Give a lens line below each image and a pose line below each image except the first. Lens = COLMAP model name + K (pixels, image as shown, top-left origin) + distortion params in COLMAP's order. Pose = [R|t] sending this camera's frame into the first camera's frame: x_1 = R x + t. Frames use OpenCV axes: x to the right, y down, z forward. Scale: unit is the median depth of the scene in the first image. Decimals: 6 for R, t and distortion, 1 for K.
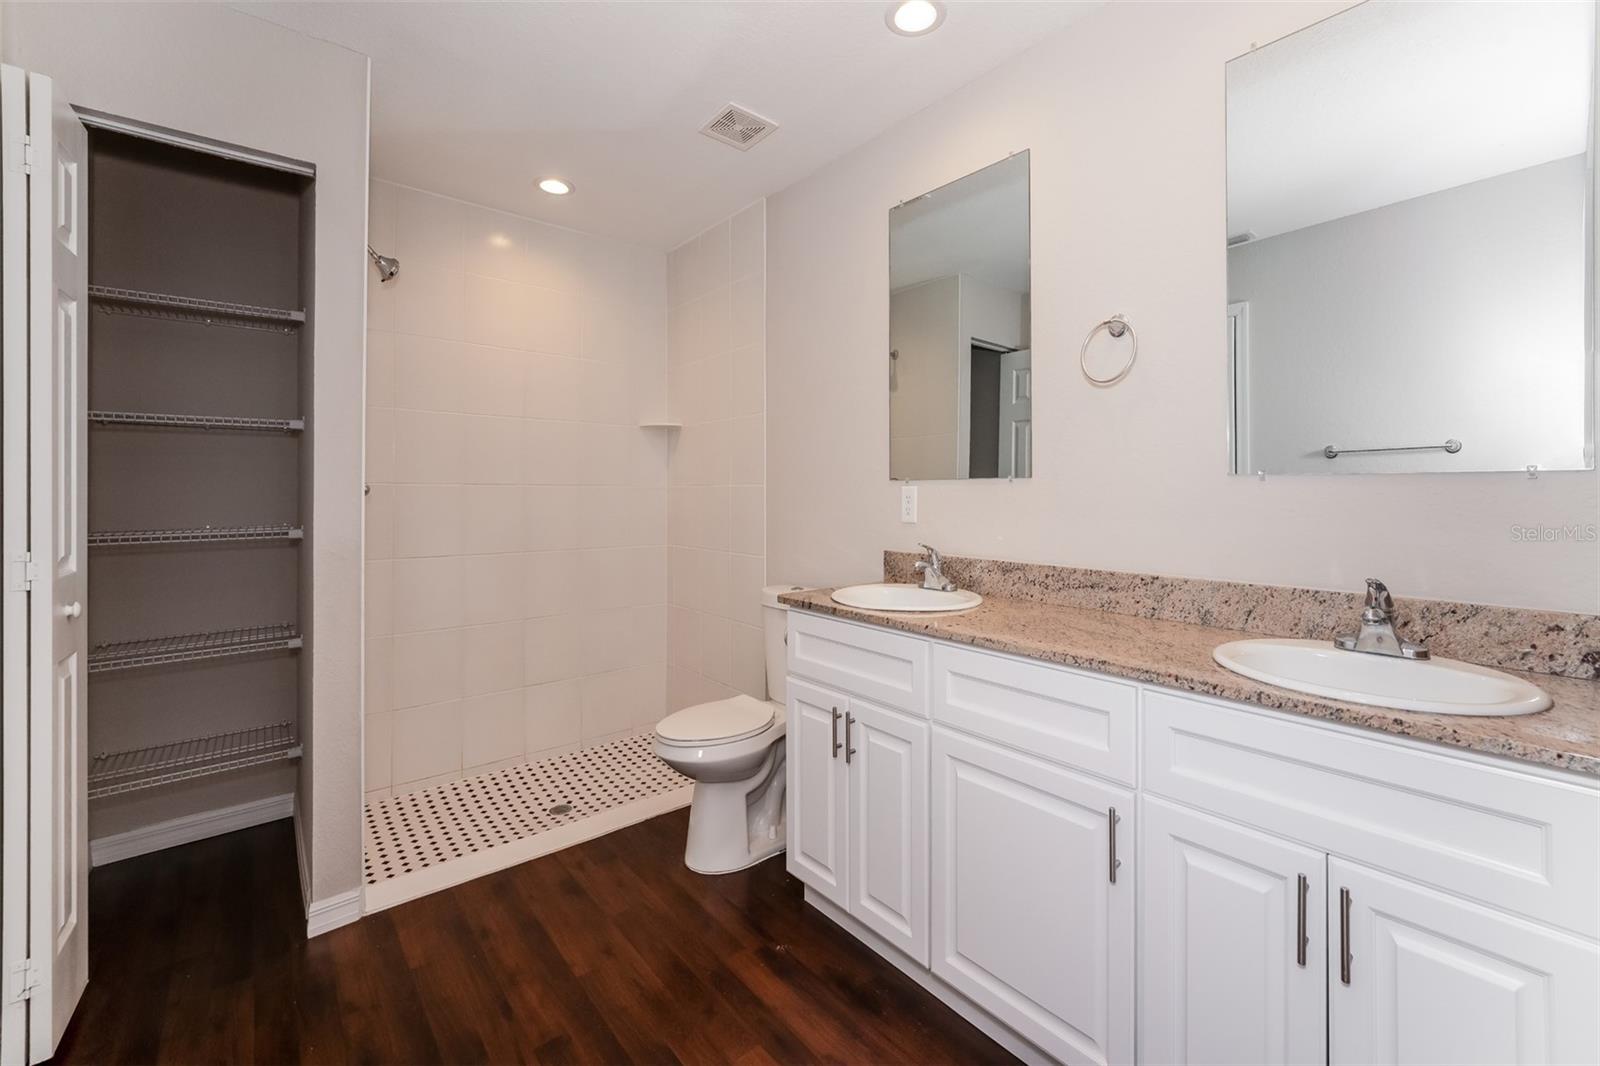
lens RADIAL K [[647.2, 0, 801.0], [0, 647.2, 498.9], [0, 0, 1]] dist [0.001684, 0.000841]
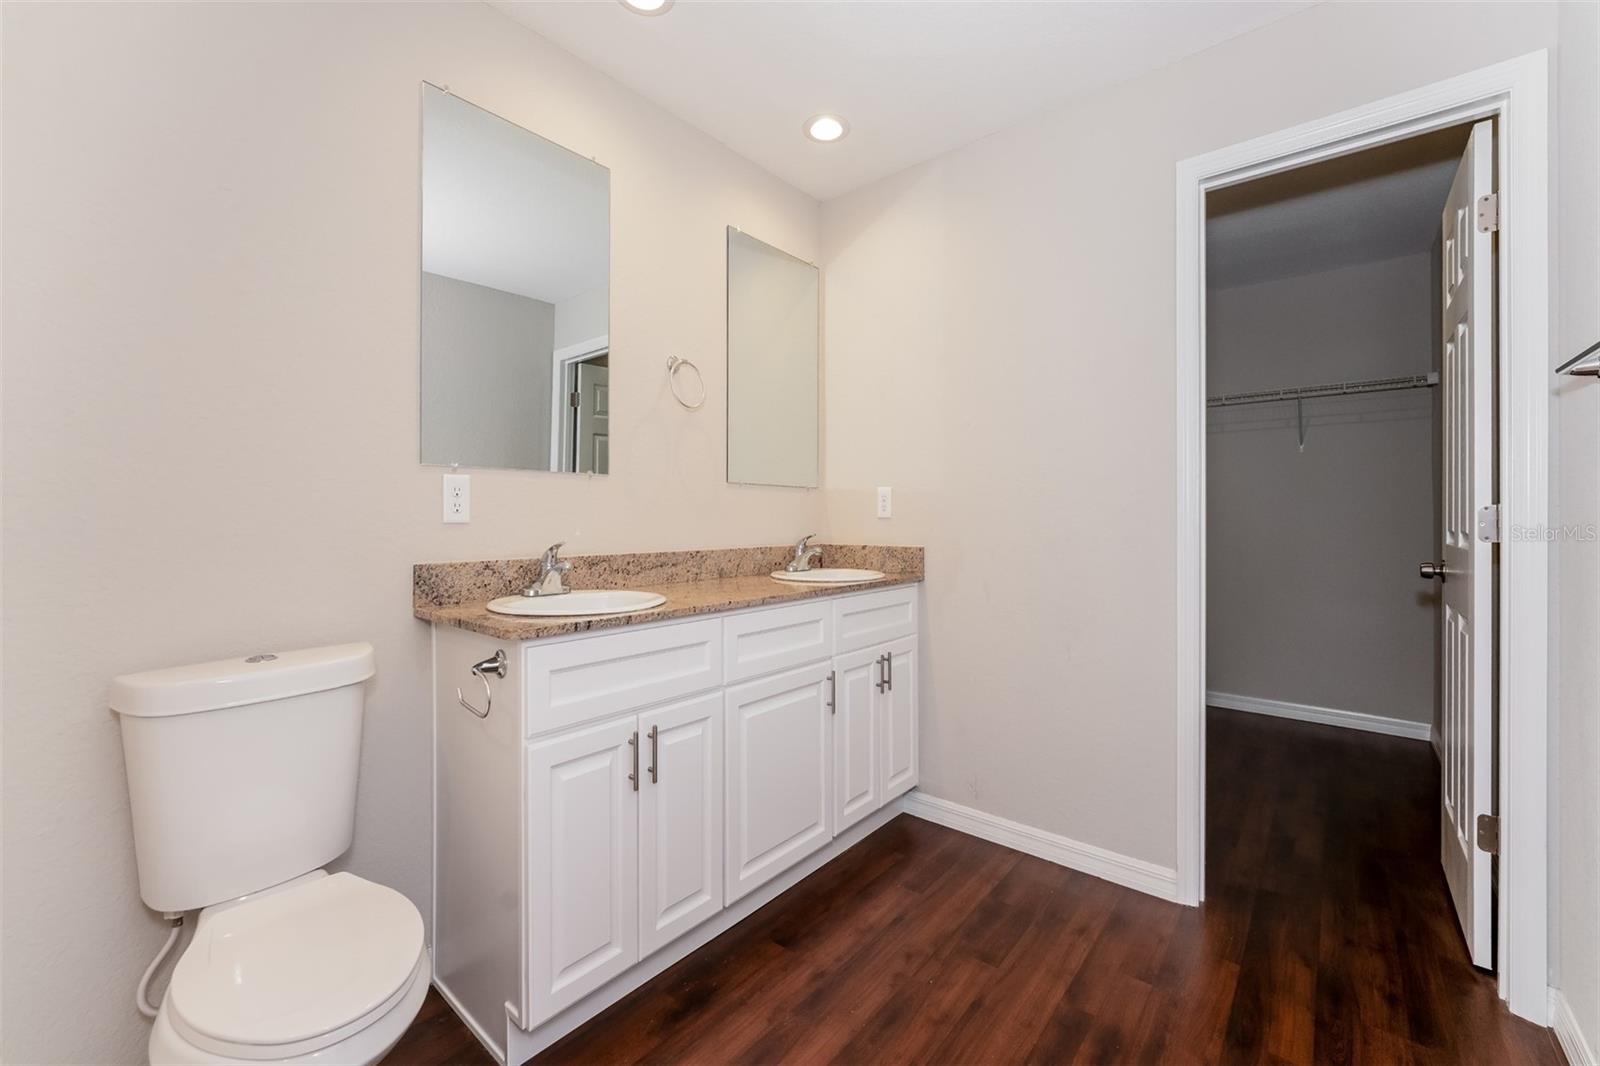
lens RADIAL K [[647.2, 0, 797.5], [0, 647.2, 521.6], [0, 0, 1]] dist [0.001684, 0.000841]
pose [[-0.161408, -0.007141, 0.986862, -0.836076], [0.008745, 0.999924, 0.008666, 0.041279], [-0.986849, 0.010029, -0.161333, 0.943609]]
